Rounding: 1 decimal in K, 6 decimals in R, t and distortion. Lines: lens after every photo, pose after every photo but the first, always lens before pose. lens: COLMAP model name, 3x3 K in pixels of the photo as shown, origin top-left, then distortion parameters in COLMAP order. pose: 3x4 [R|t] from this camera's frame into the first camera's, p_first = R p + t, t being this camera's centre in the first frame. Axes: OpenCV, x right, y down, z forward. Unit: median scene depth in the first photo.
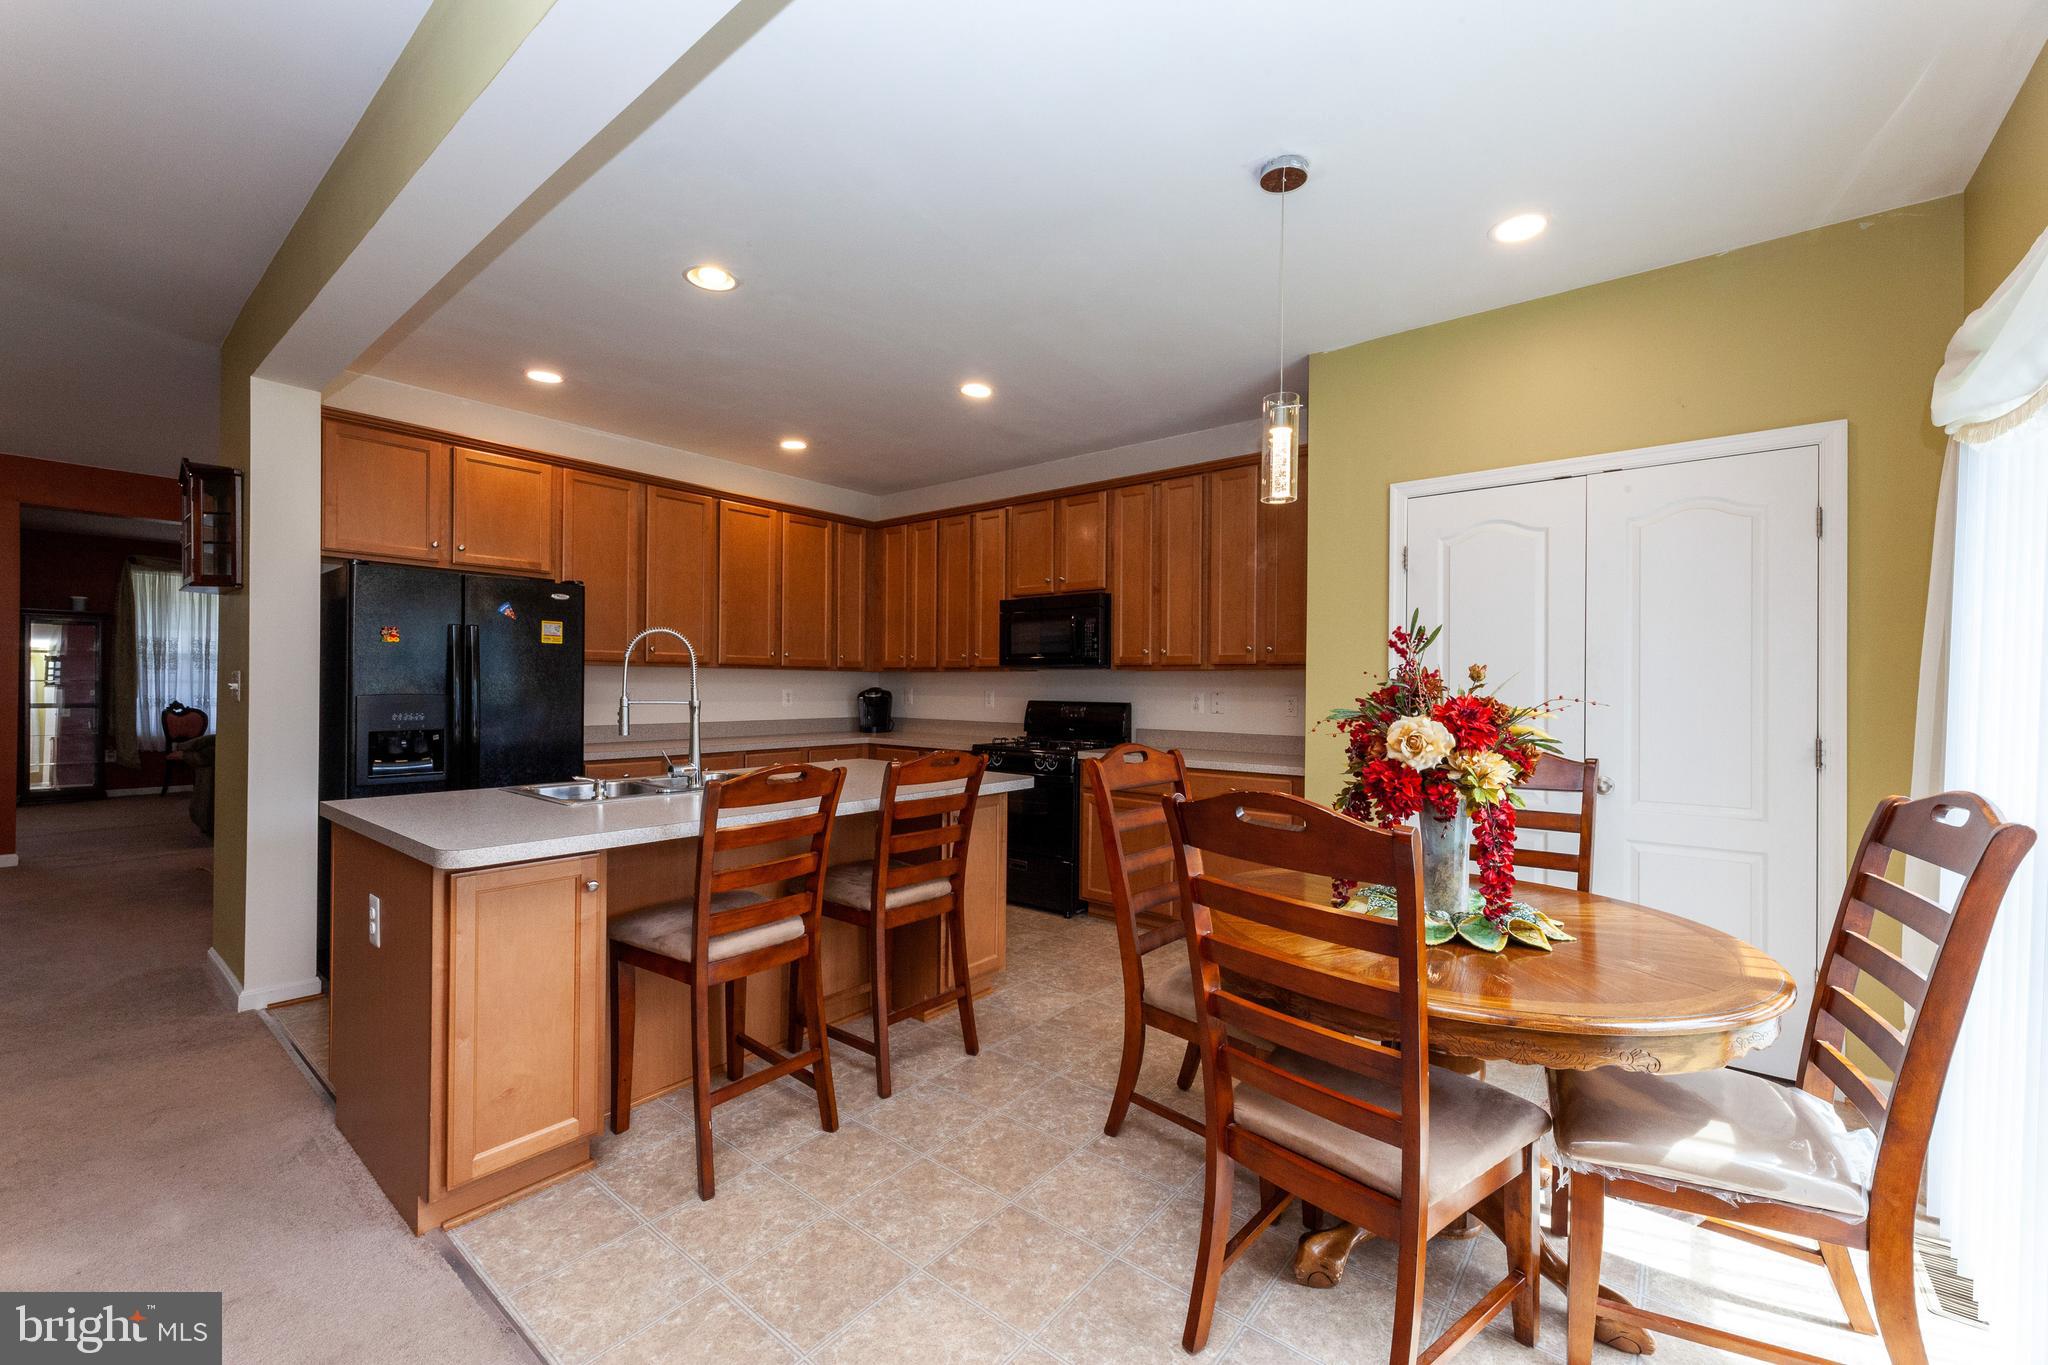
lens RADIAL K [[829.2, 0, 1015.3], [0, 829.2, 688.2], [0, 0, 1]] dist [0.000346, 0.000035]
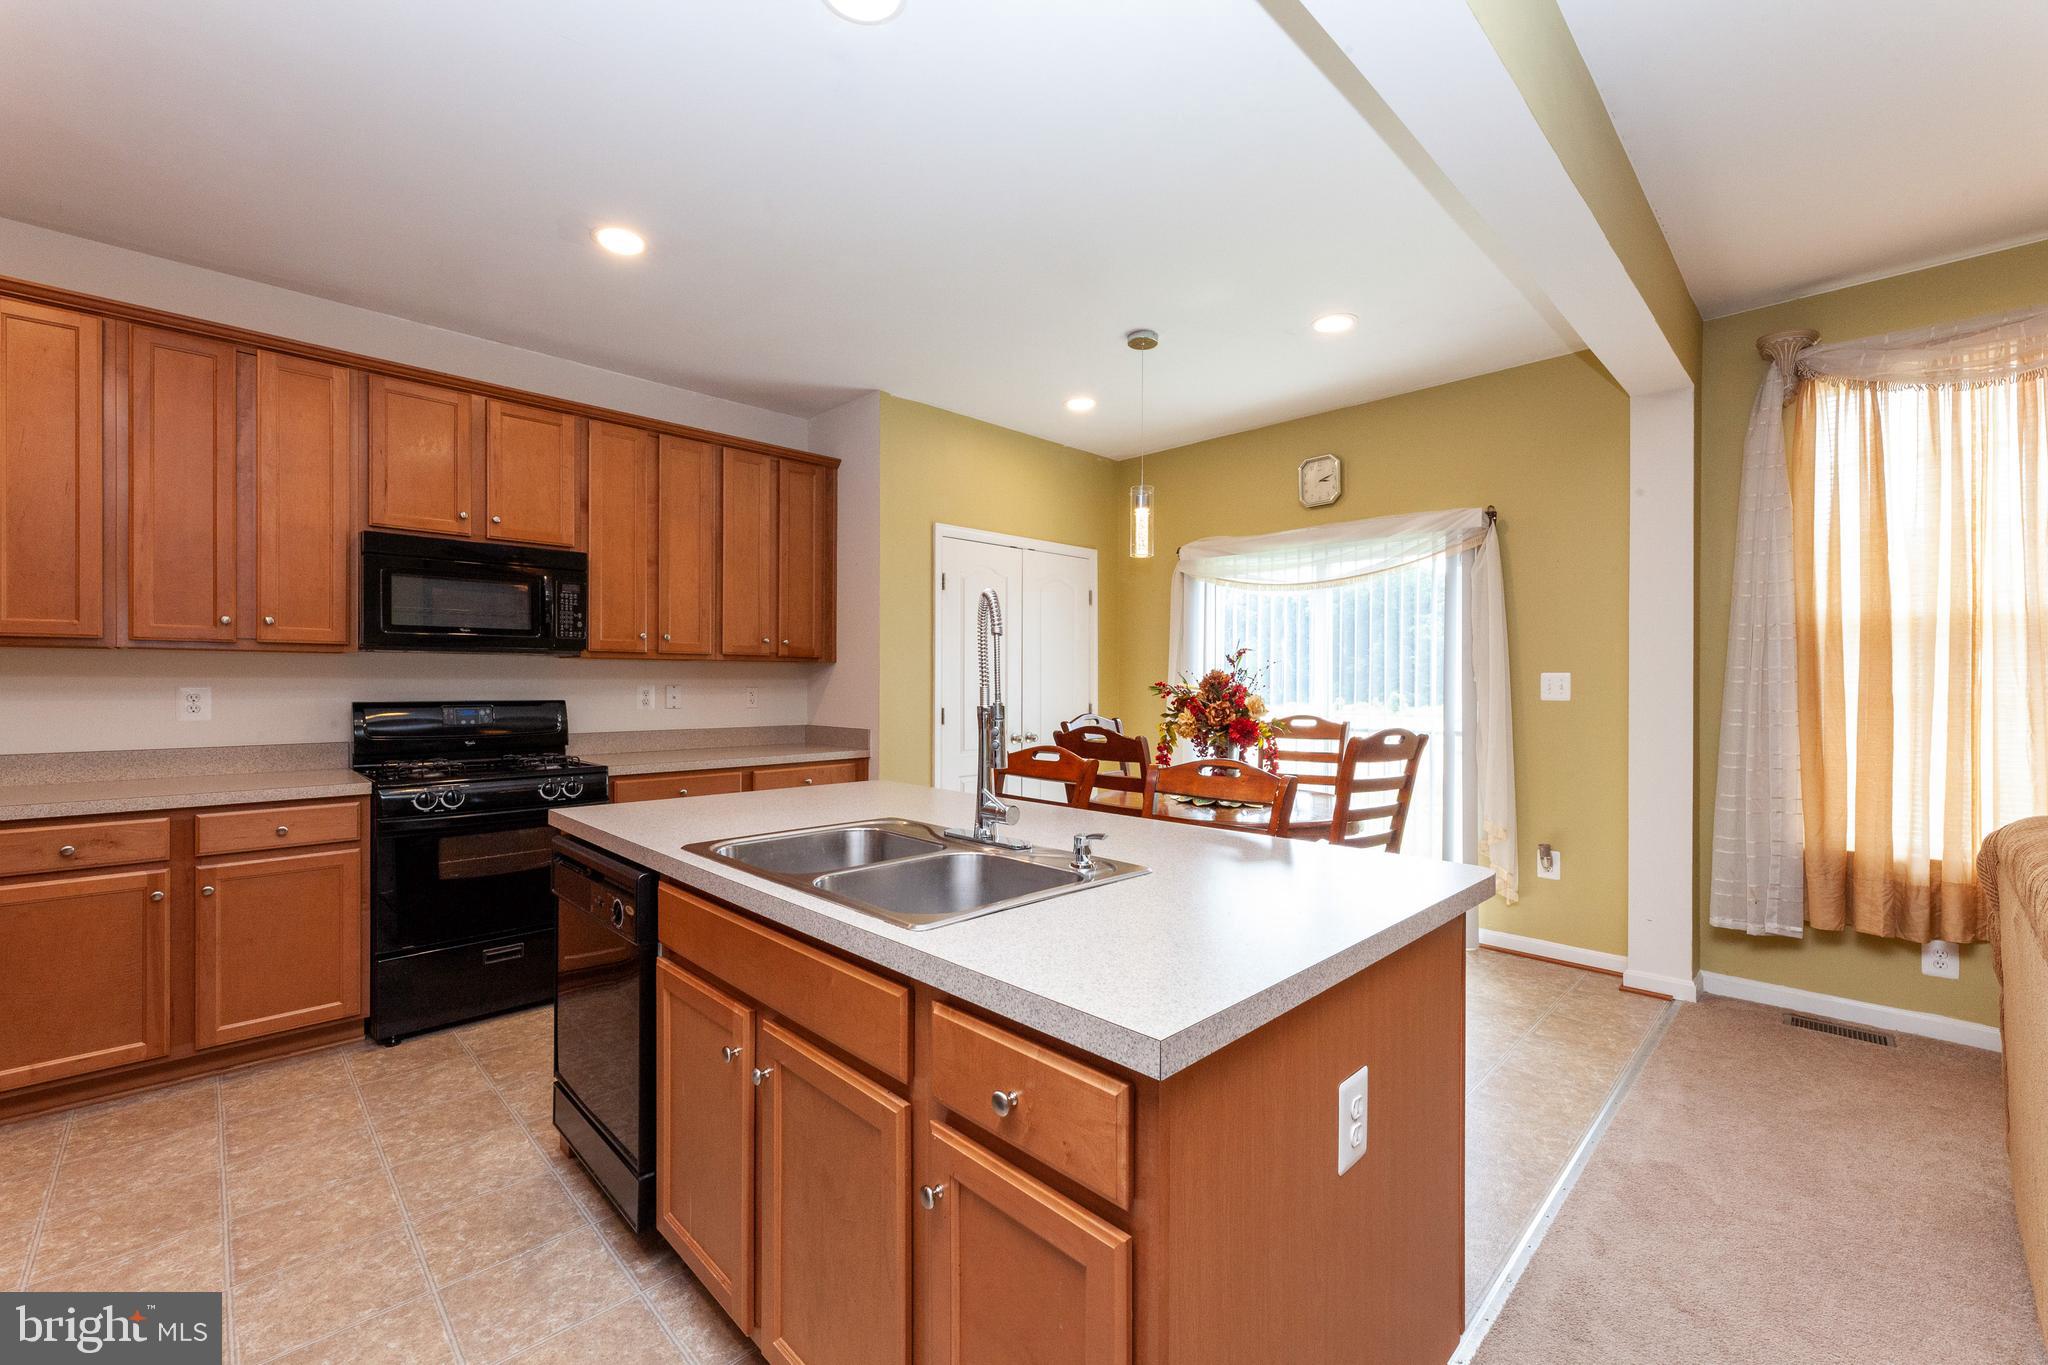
lens RADIAL K [[842.6, 0, 1019.9], [0, 842.6, 686.4], [0, 0, 1]] dist [0.002030, -0.000021]
pose [[0.110011, -0.009546, 0.993885, -0.723993], [0.001178, 0.999954, 0.009473, -0.001787], [-0.993930, 0.000129, 0.110017, 0.623470]]
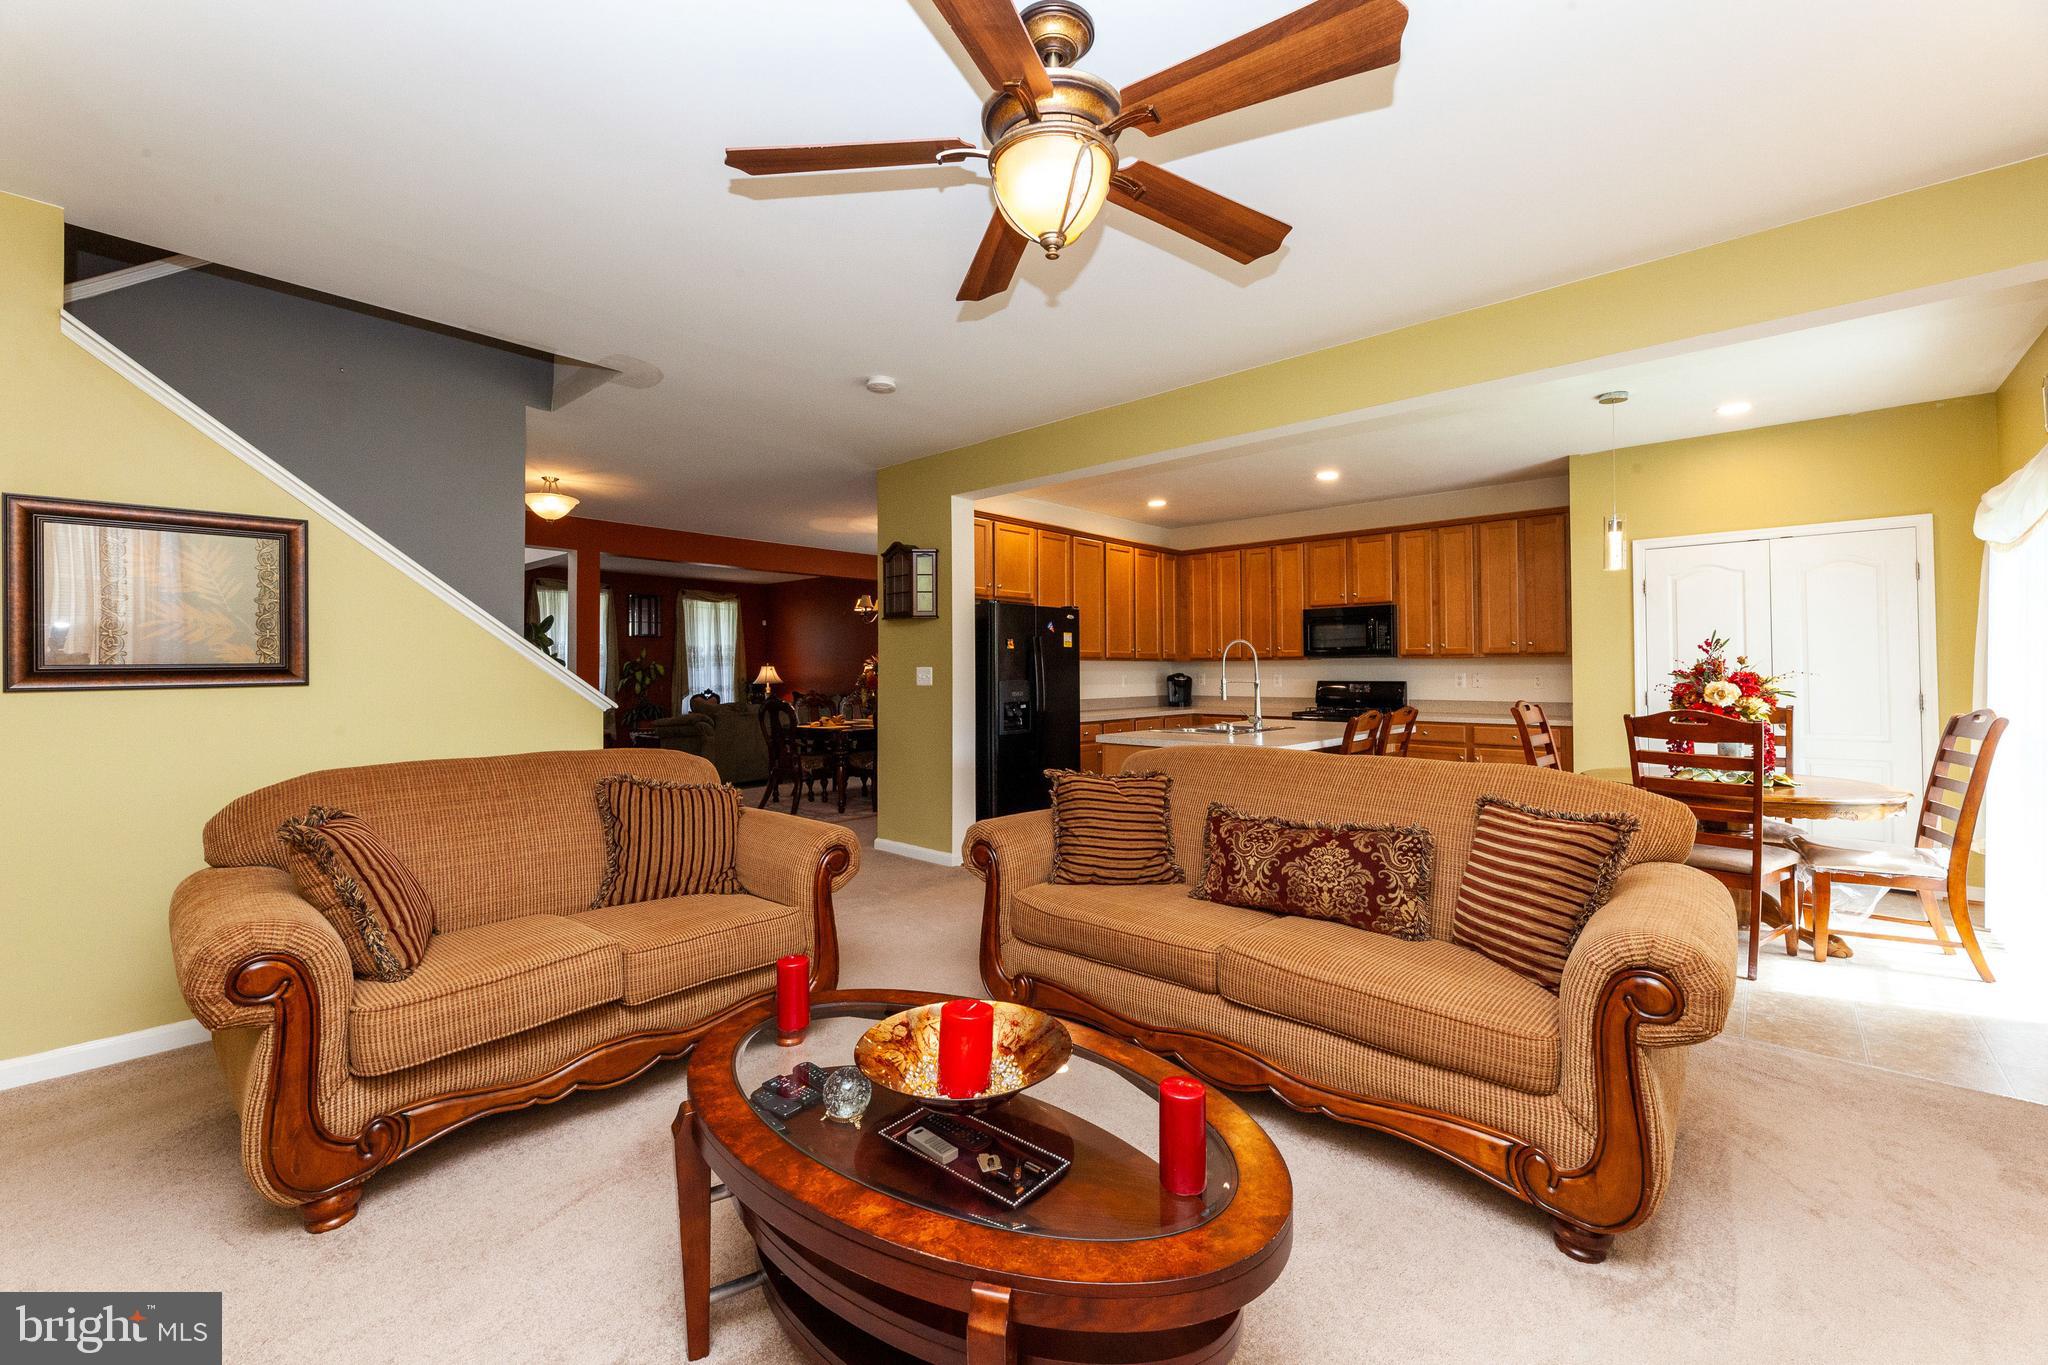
lens RADIAL K [[839.5, 0, 1020.1], [0, 839.5, 666.4], [0, 0, 1]] dist [0.000920, -0.000093]
pose [[0.998812, -0.012681, -0.047053, -0.559381], [0.012216, 0.999874, -0.010171, -0.001967], [0.047176, 0.009584, 0.998841, -0.570902]]
